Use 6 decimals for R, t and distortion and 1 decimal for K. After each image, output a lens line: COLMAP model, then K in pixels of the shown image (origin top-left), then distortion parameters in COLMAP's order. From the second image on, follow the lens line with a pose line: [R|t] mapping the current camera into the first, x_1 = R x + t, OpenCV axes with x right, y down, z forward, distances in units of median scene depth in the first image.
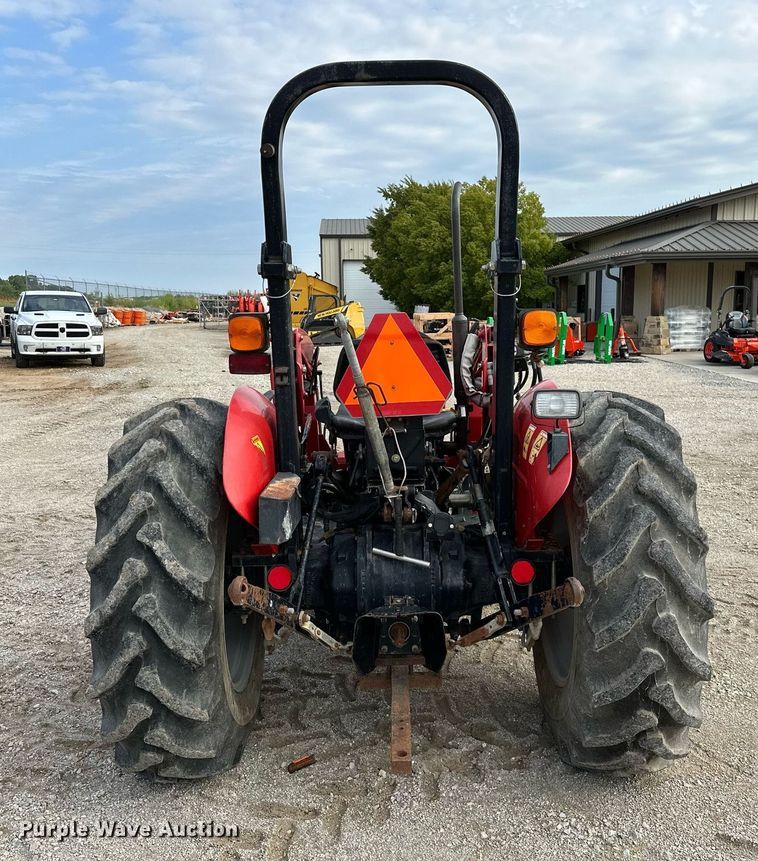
lens RADIAL K [[925.6, 0, 399.7], [0, 925.6, 399.5], [0, 0, 1]] dist [0.052929, 0.000000]
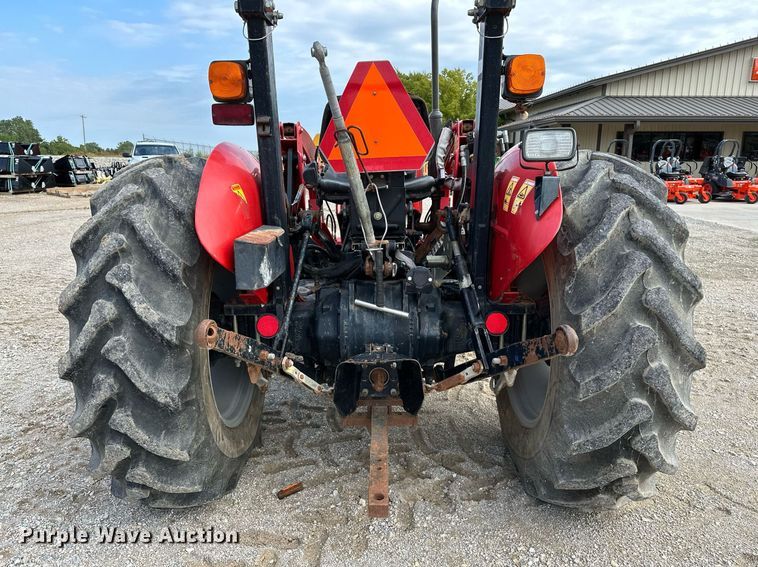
lens RADIAL K [[575.0, 0, 382.1], [0, 575.0, 285.2], [0, 0, 1]] dist [0.035106, -0.040121]
pose [[0.999905, 0.012338, -0.006074, 0.005919], [-0.011676, 0.995013, 0.099059, 0.083838], [0.007266, -0.098978, 0.995063, 0.370382]]
